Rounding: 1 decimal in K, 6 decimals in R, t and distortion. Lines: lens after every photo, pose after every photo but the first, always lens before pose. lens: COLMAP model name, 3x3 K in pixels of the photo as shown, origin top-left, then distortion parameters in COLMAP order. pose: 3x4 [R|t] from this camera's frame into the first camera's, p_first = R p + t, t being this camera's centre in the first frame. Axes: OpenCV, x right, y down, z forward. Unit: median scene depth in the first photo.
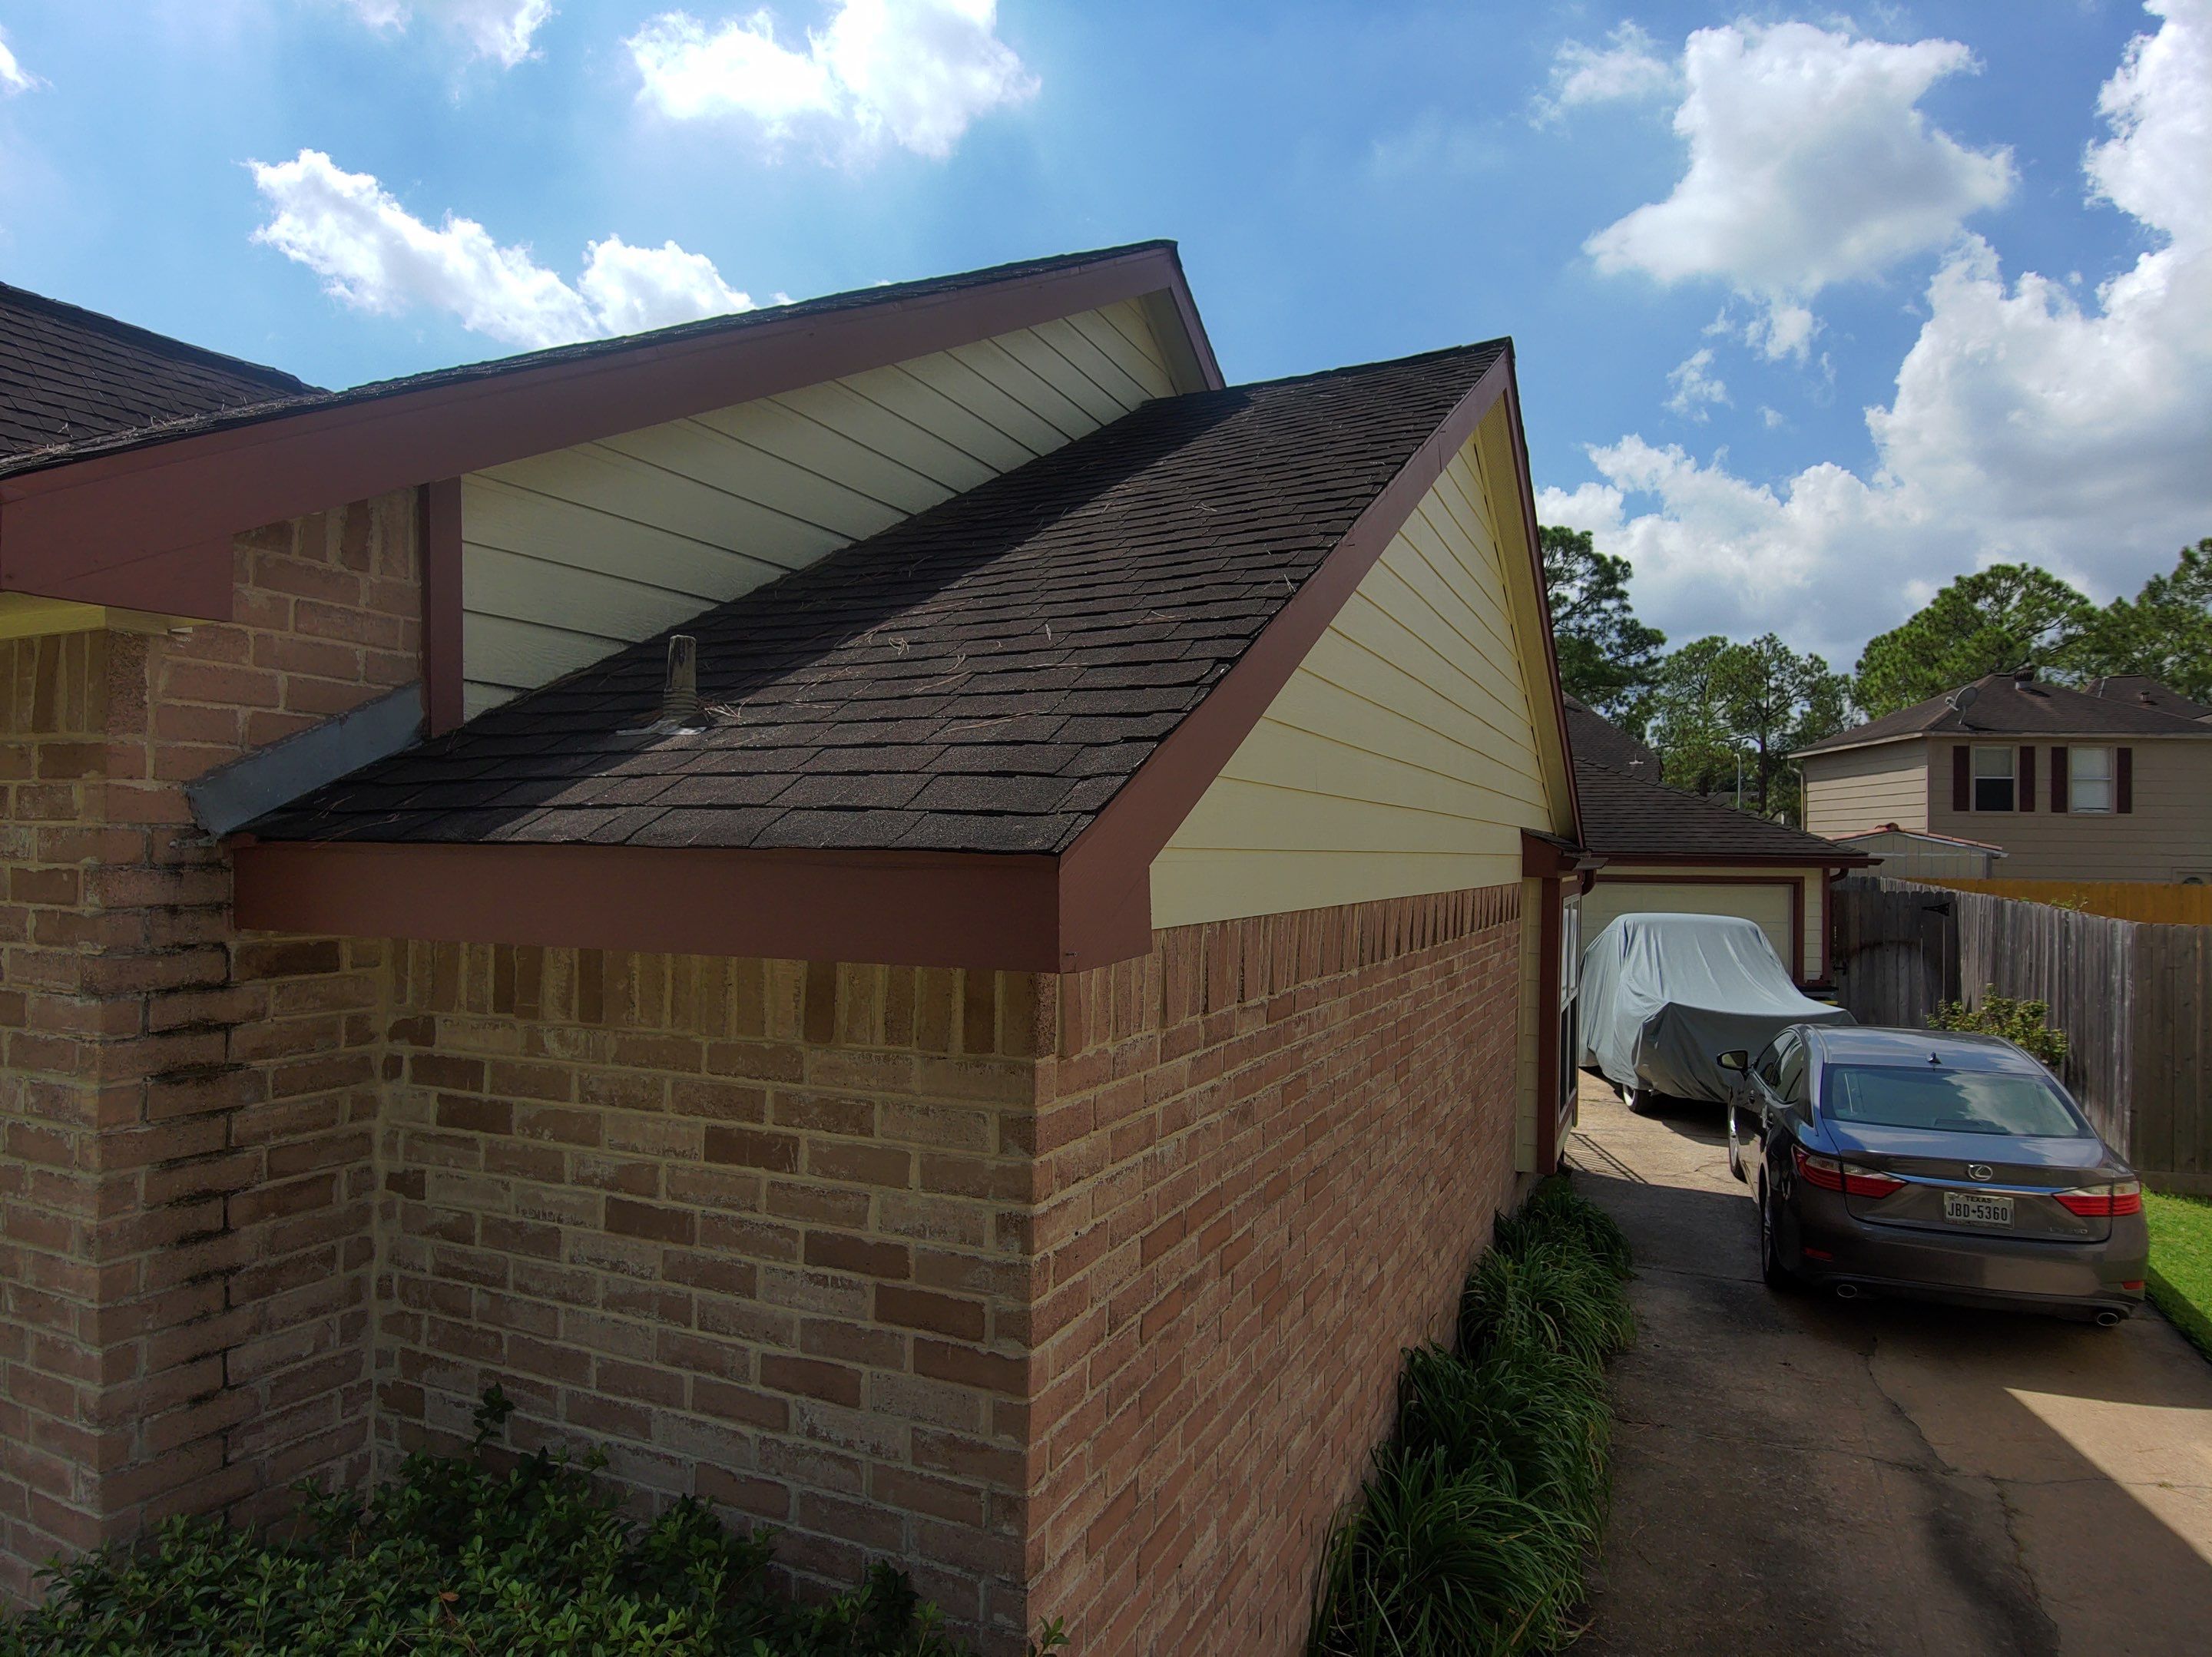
lens RADIAL K [[1315.6, 0, 1106.0], [0, 1315.6, 828.5], [0, 0, 1]] dist [0.058889, -0.077747]
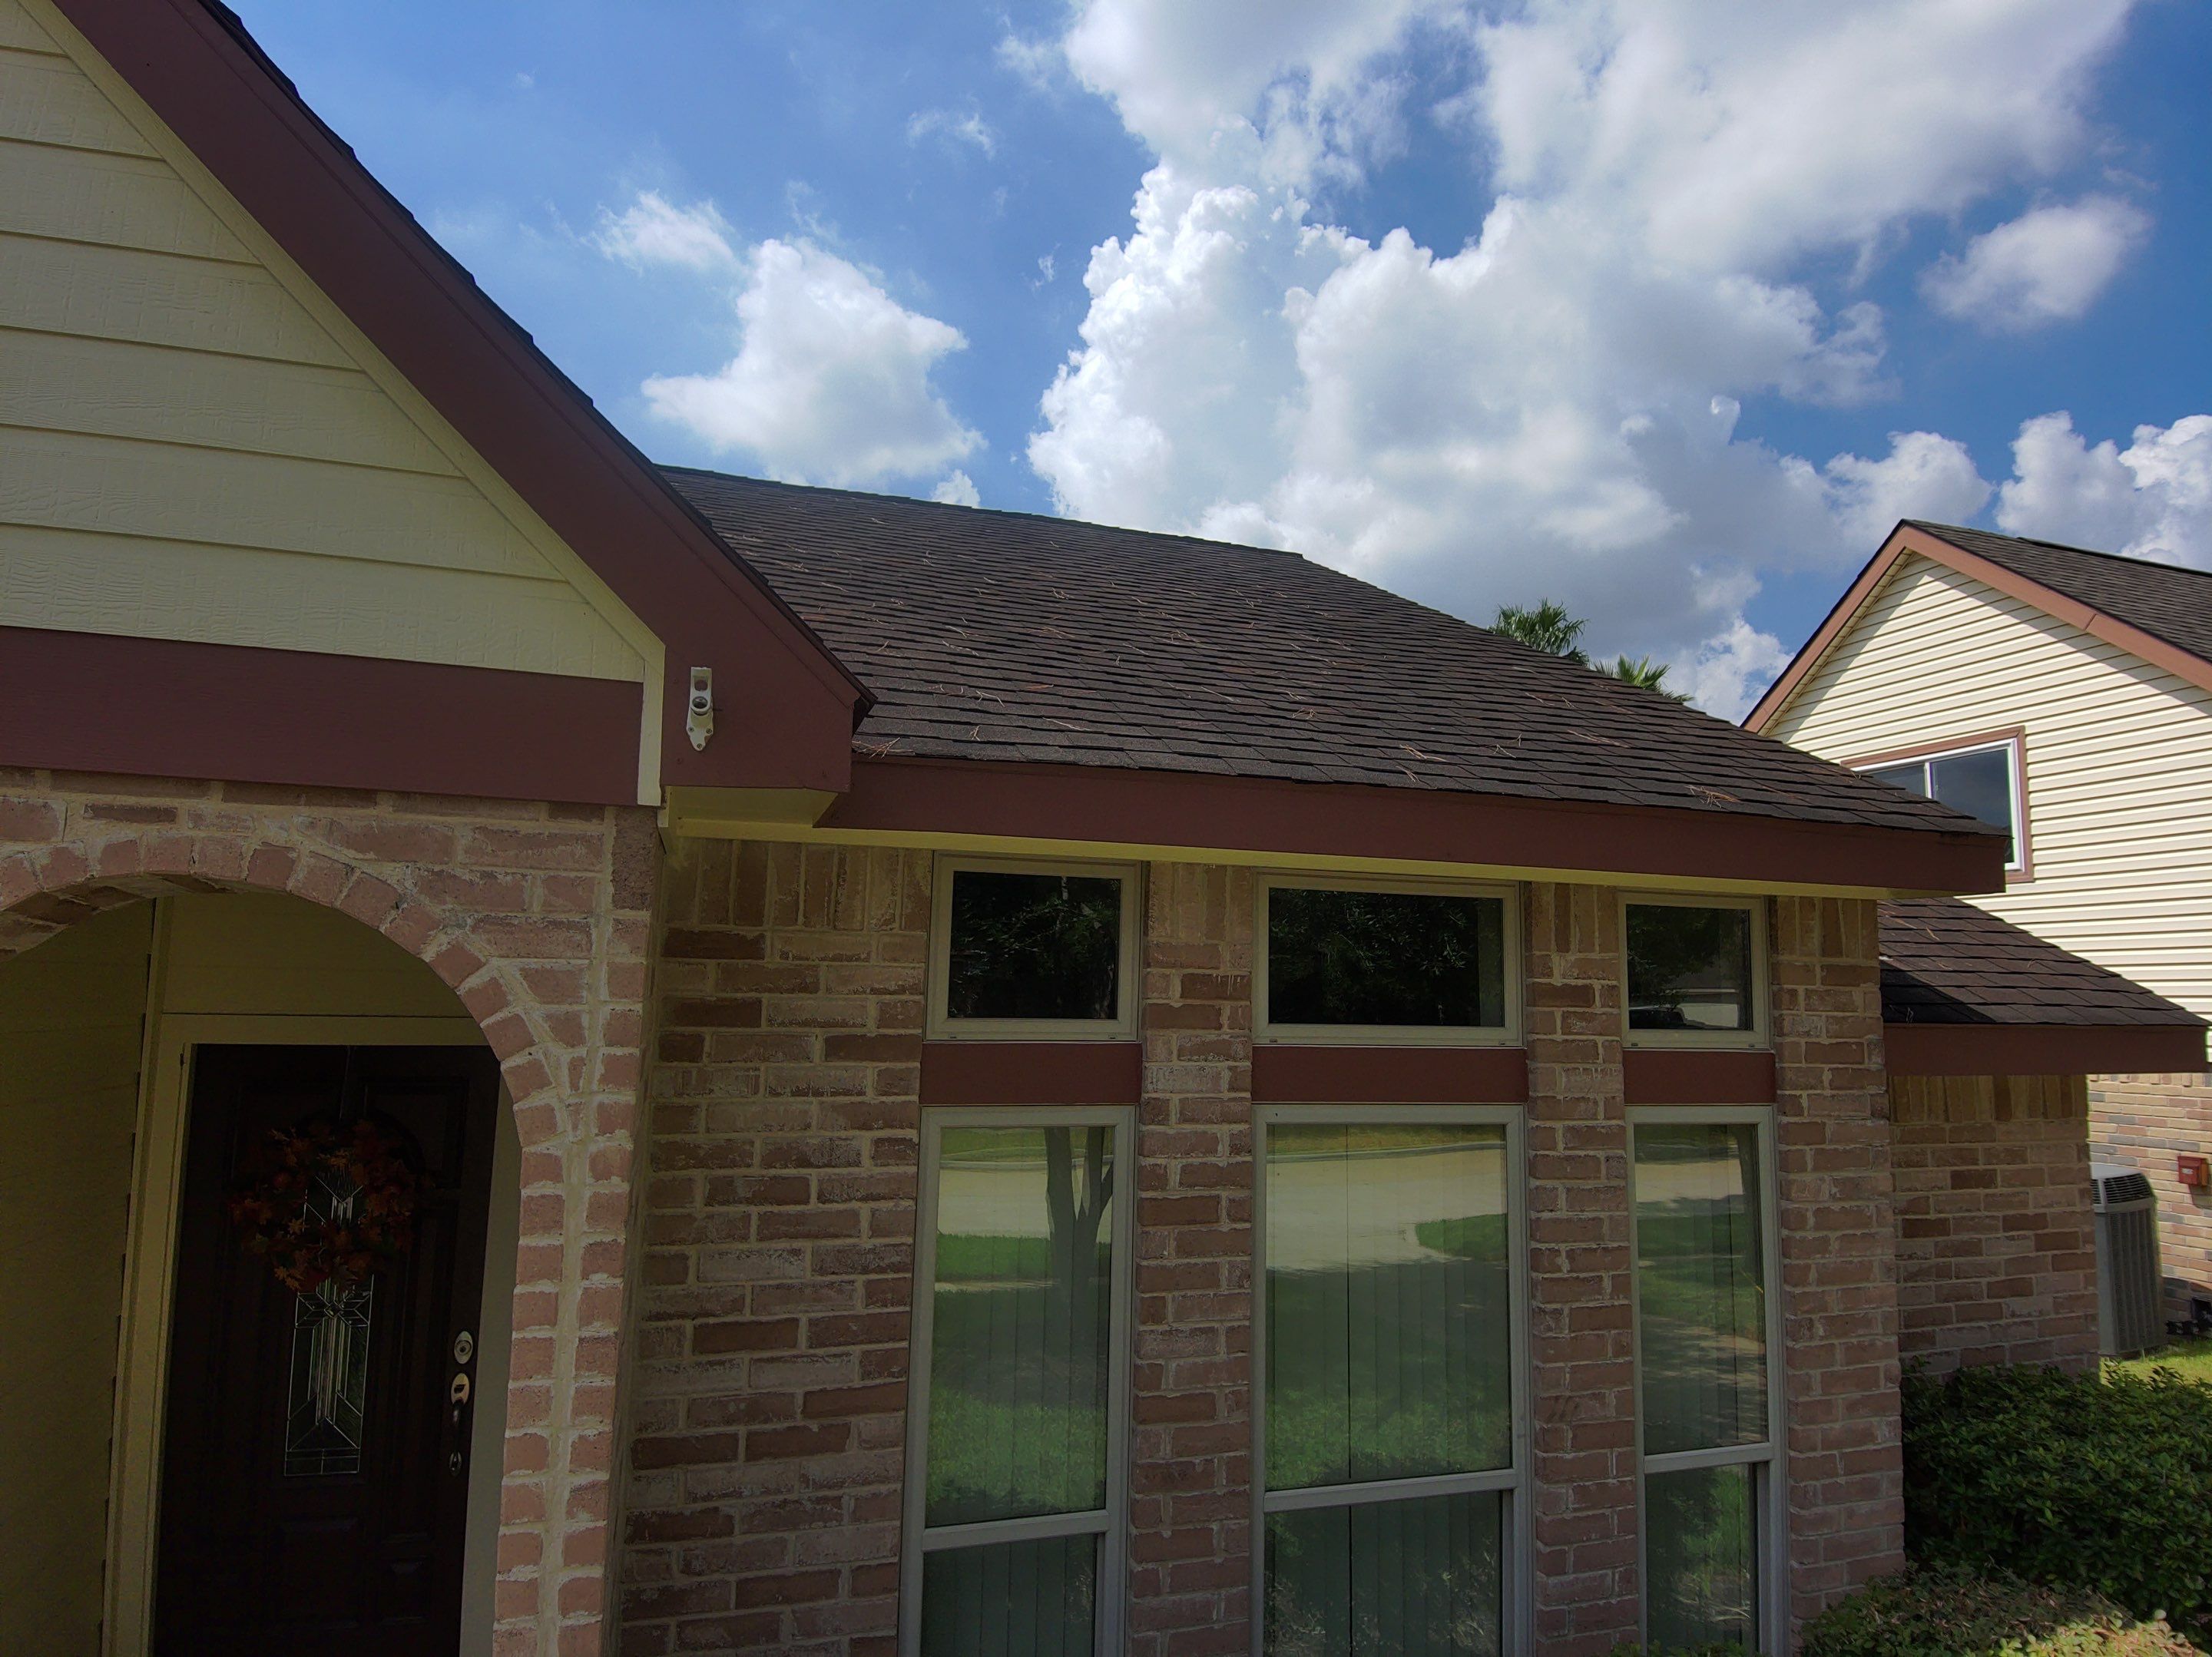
lens RADIAL K [[1317.4, 0, 1106.0], [0, 1317.4, 828.5], [0, 0, 1]] dist [0.094723, -0.119857]
pose [[0.737098, 0.084685, 0.670459, -2.401422], [-0.023165, 0.994700, -0.100172, -0.041382], [-0.675389, 0.058305, 0.735153, 0.355311]]
